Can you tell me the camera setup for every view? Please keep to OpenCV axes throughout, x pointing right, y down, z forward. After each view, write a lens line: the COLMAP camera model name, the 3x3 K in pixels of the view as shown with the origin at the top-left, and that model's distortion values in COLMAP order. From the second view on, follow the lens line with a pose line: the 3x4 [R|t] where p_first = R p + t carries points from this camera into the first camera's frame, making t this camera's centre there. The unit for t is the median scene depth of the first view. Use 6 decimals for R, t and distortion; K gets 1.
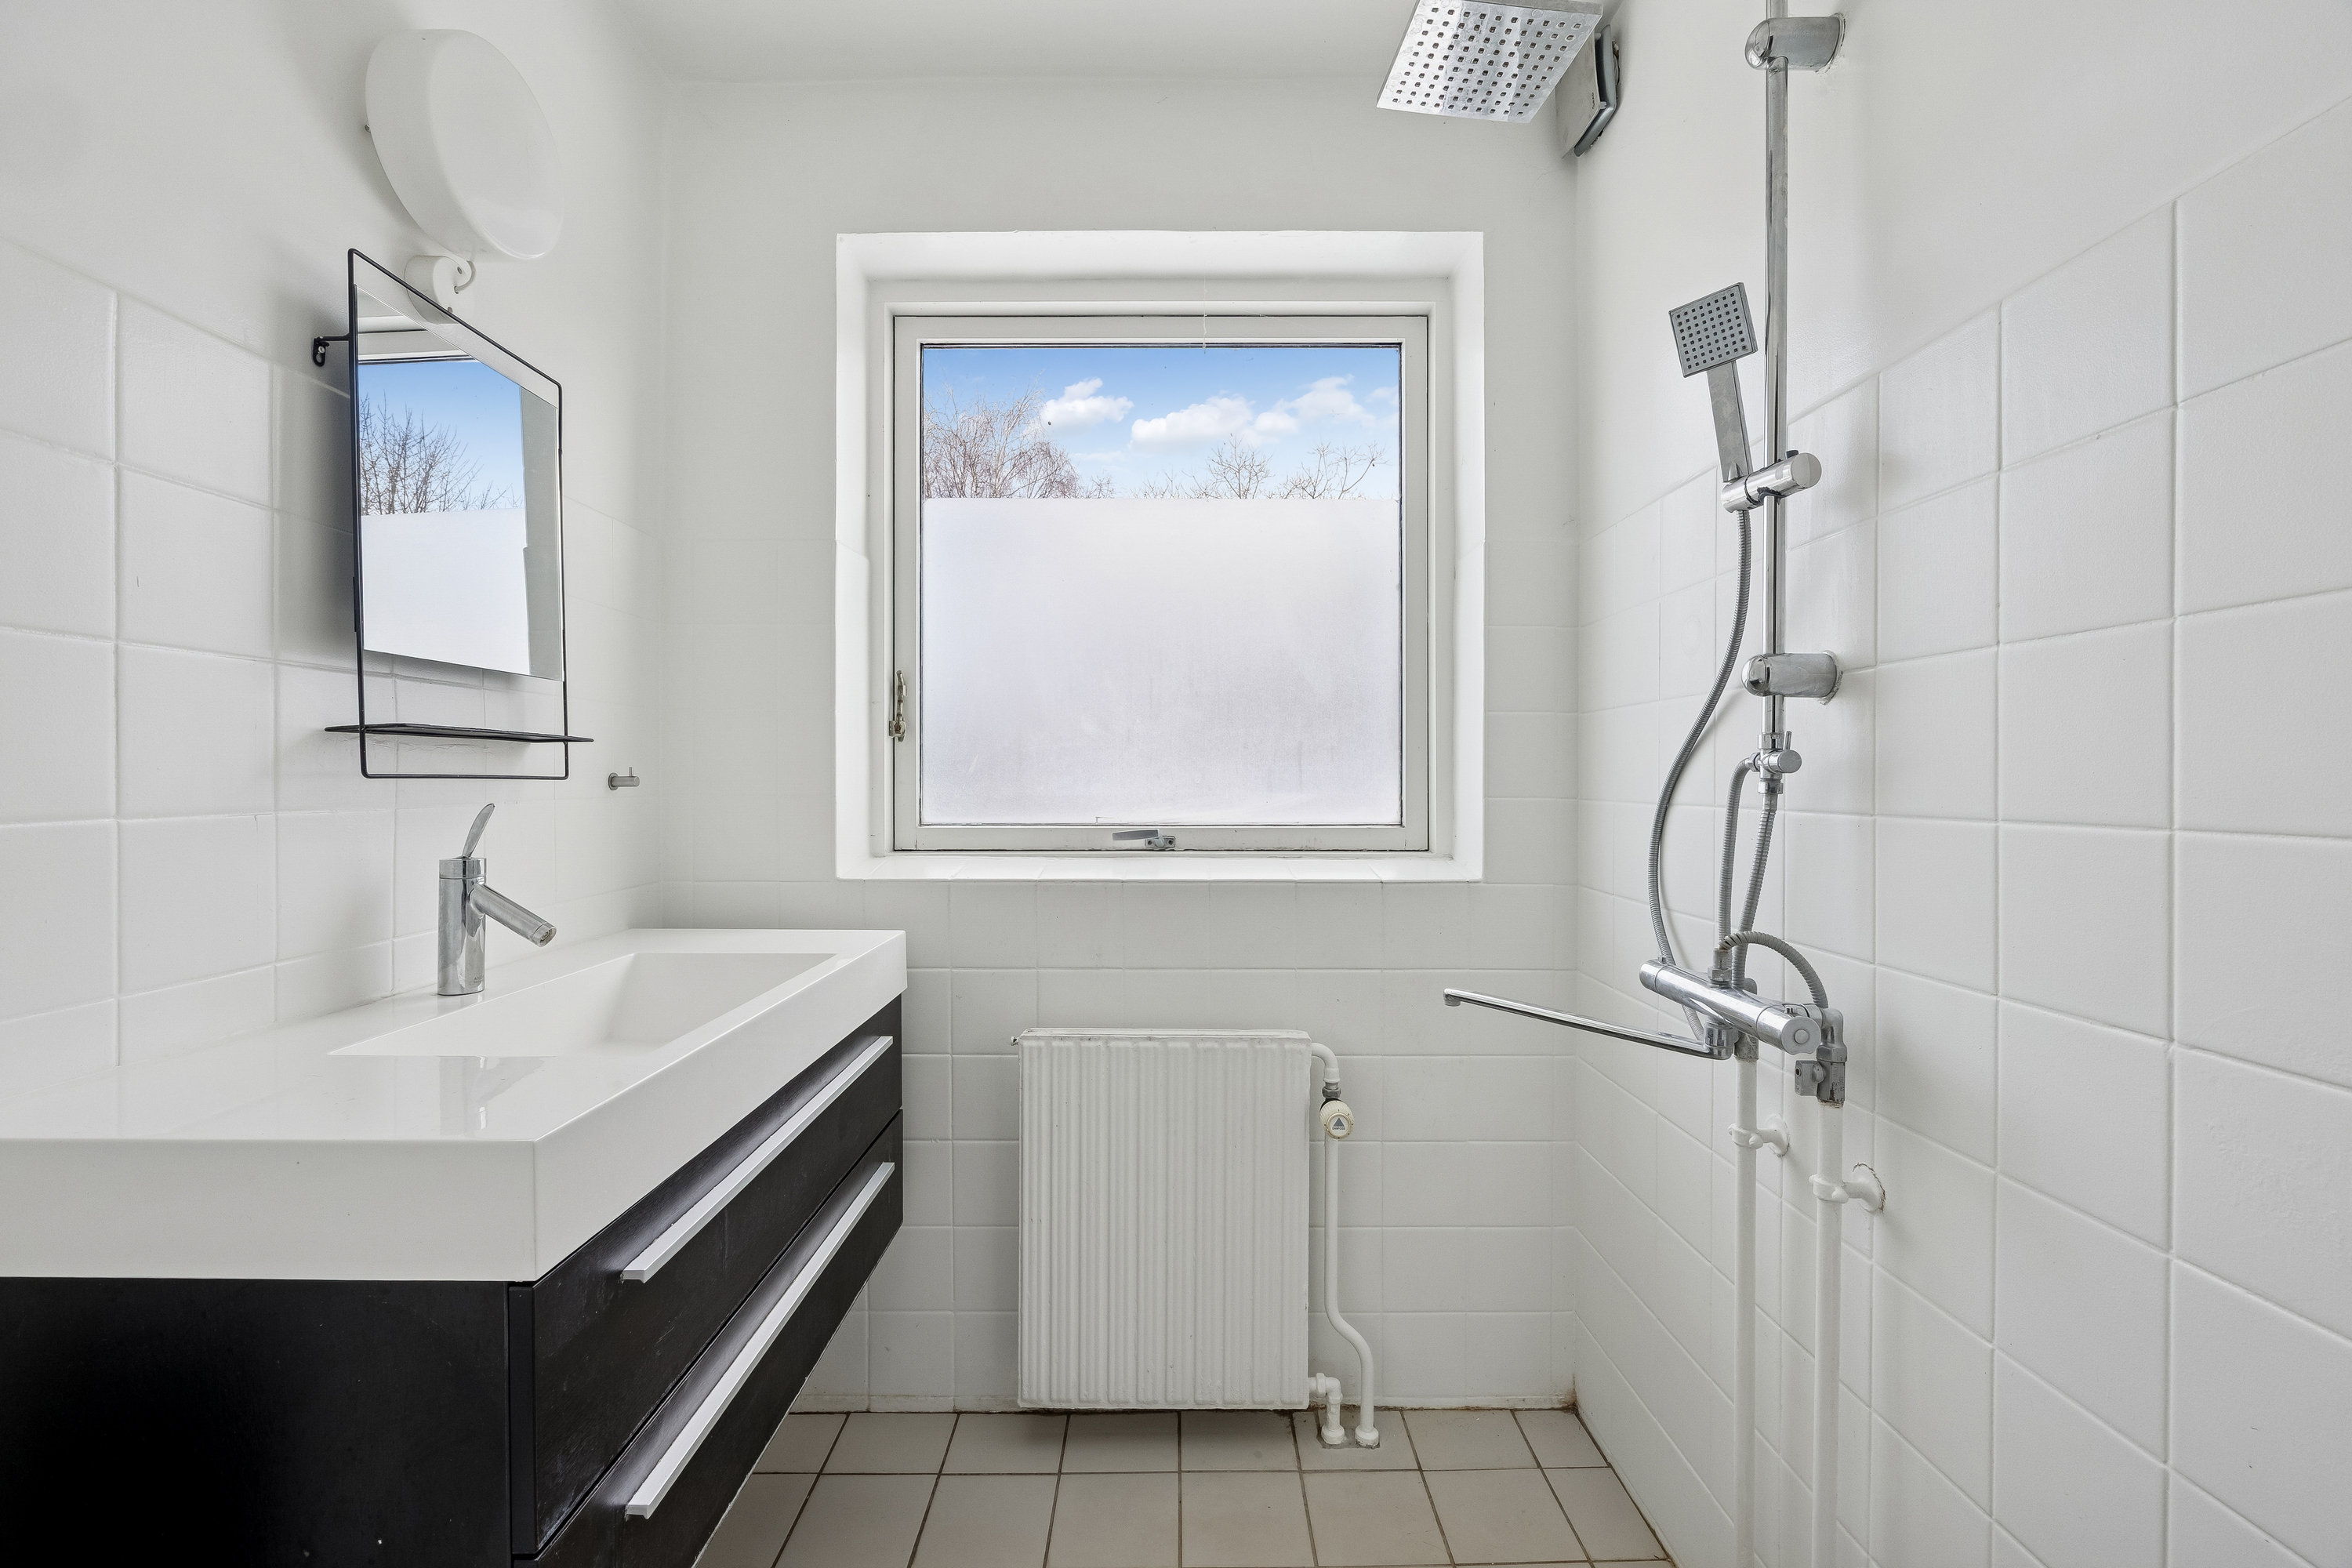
lens RADIAL K [[1003.3, 0, 1176.8], [0, 1003.3, 783.9], [0, 0, 1]] dist [-0.012311, 0.001811]
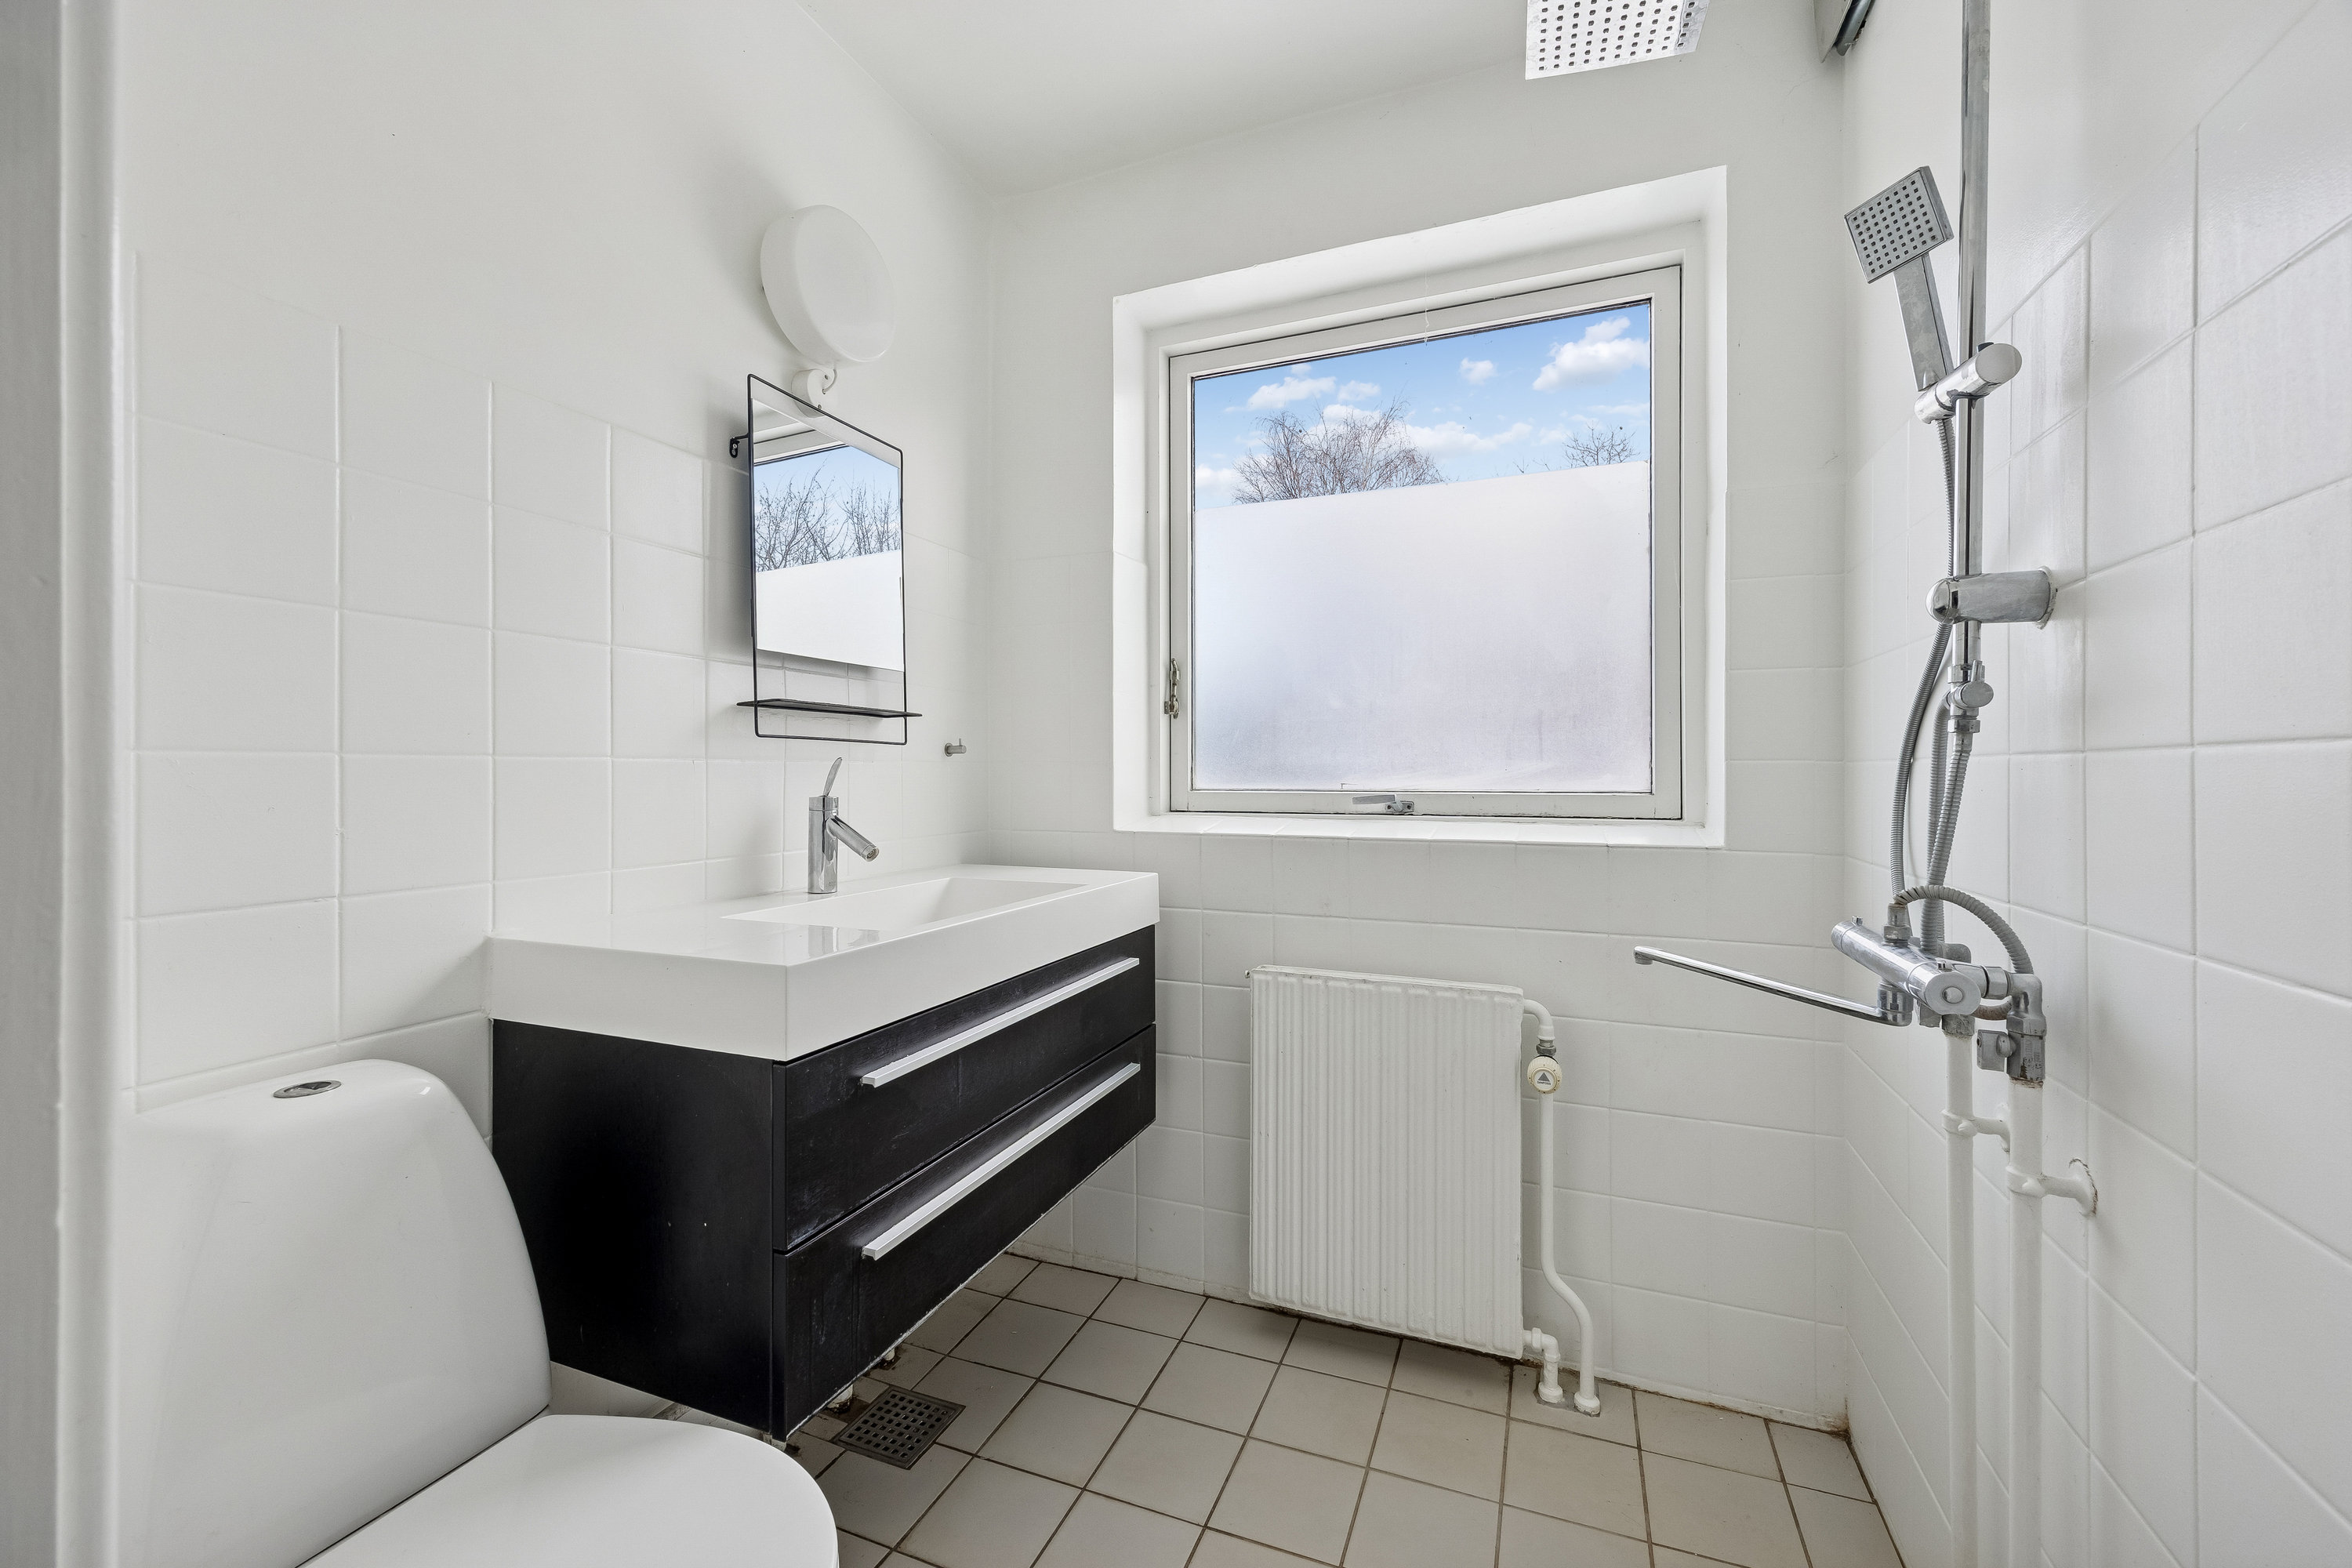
lens RADIAL K [[945.2, 0, 1177.6], [0, 945.2, 774.6], [0, 0, 1]] dist [0.007144, -0.000610]
pose [[0.926861, -0.000255, -0.375406, 0.202848], [-0.001741, 0.999986, -0.004979, 0.040767], [0.375402, 0.005268, 0.926847, -0.037900]]
